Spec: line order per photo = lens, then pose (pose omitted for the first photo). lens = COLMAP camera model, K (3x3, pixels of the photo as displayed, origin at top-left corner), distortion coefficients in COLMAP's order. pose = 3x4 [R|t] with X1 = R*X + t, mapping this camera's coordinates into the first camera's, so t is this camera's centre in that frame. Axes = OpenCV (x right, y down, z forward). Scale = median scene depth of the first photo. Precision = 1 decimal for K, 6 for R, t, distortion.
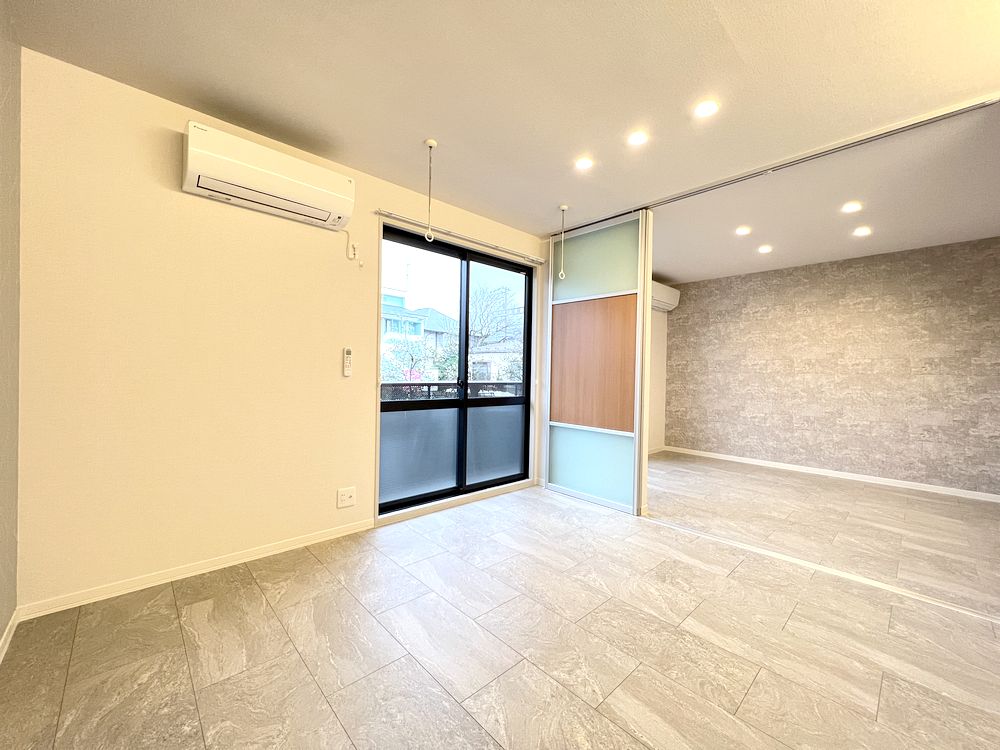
lens RADIAL K [[397.3, 0, 505.5], [0, 397.3, 371.7], [0, 0, 1]] dist [-0.004071, -0.000022]
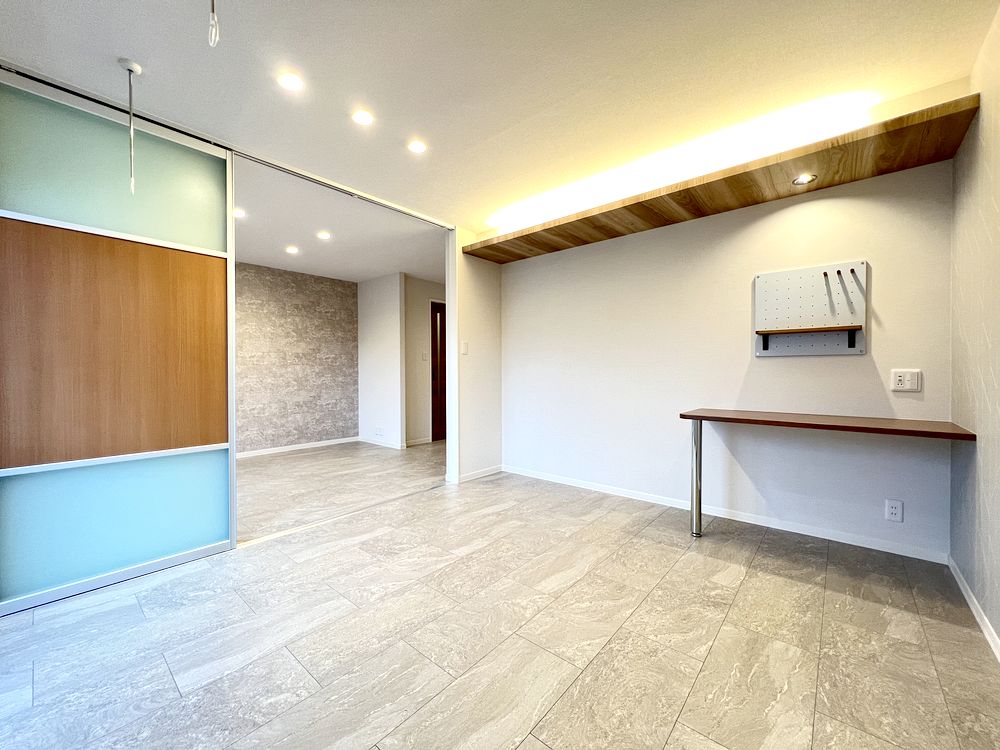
lens RADIAL K [[397.3, 0, 497.9], [0, 397.3, 374.7], [0, 0, 1]] dist [-0.004071, -0.000022]
pose [[-0.099509, -0.028243, 0.994636, -0.414933], [-0.000515, 0.999598, 0.028332, 0.001242], [-0.995037, 0.002307, -0.099483, 0.484935]]
